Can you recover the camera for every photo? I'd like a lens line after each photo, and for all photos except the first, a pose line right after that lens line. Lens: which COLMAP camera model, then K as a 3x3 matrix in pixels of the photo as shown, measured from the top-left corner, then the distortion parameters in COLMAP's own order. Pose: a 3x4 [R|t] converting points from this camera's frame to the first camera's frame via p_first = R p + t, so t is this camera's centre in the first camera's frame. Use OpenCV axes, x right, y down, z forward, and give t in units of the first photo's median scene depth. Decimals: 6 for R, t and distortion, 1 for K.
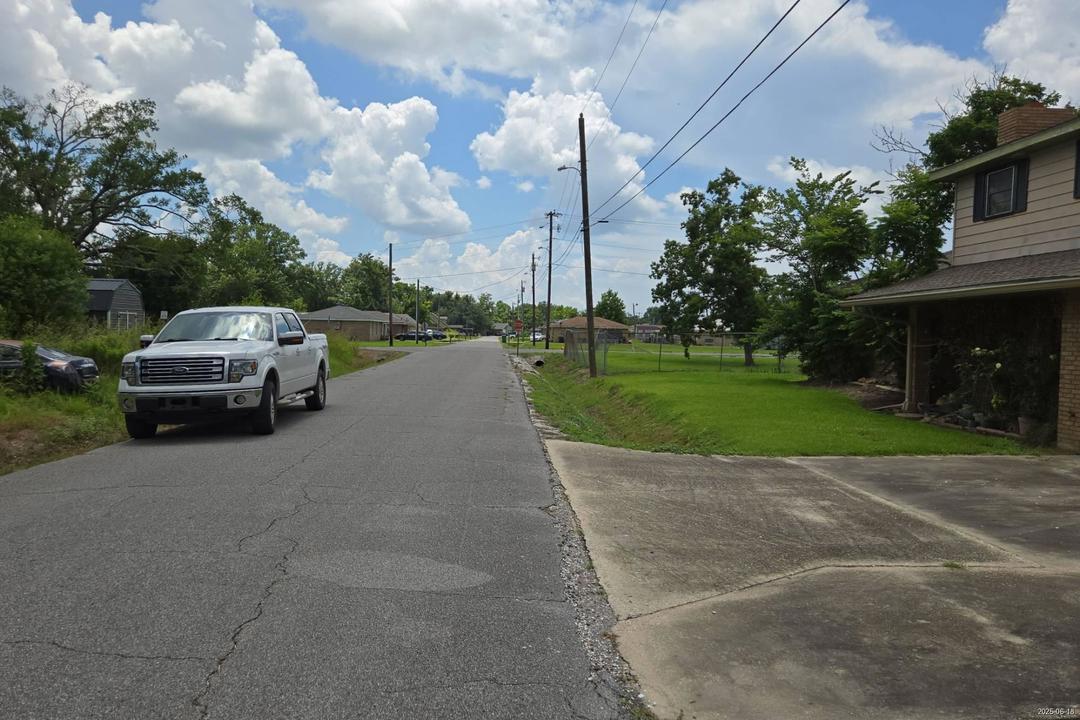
lens RADIAL K [[826.7, 0, 537.0], [0, 826.7, 363.6], [0, 0, 1]] dist [0.048433, -0.062071]
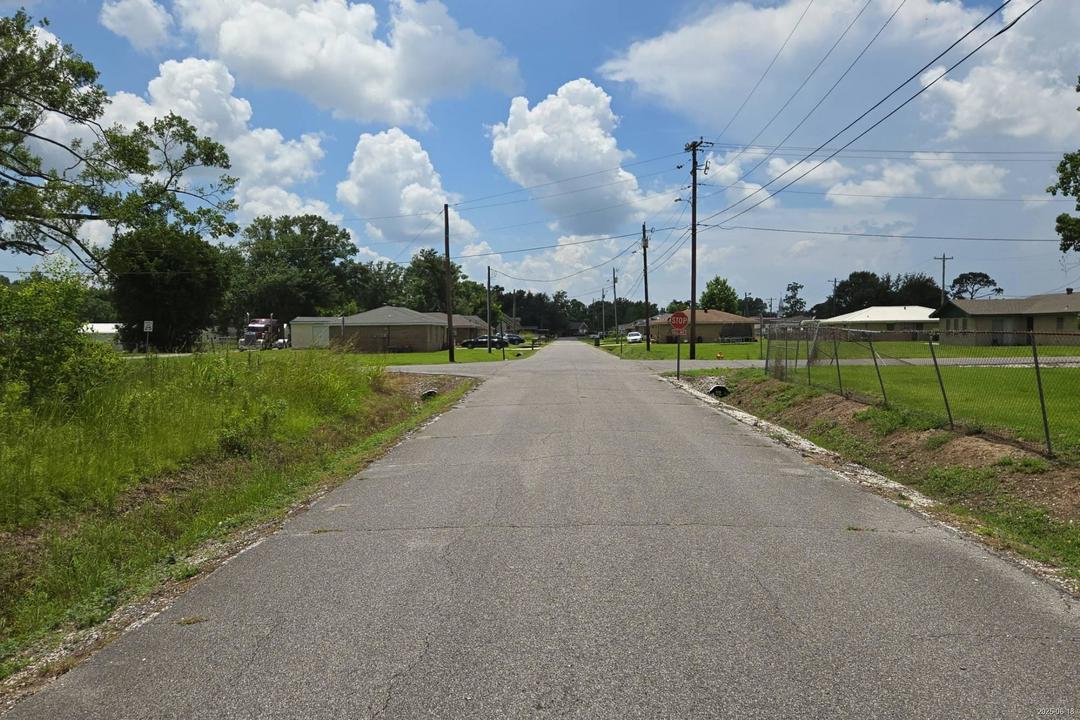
lens RADIAL K [[826.7, 0, 542.9], [0, 826.7, 358.2], [0, 0, 1]] dist [0.048433, -0.062071]
pose [[0.996437, -0.032059, -0.078015, -0.016638], [0.031621, 0.999476, -0.006845, -0.005305], [0.078193, 0.004354, 0.996929, 0.110426]]
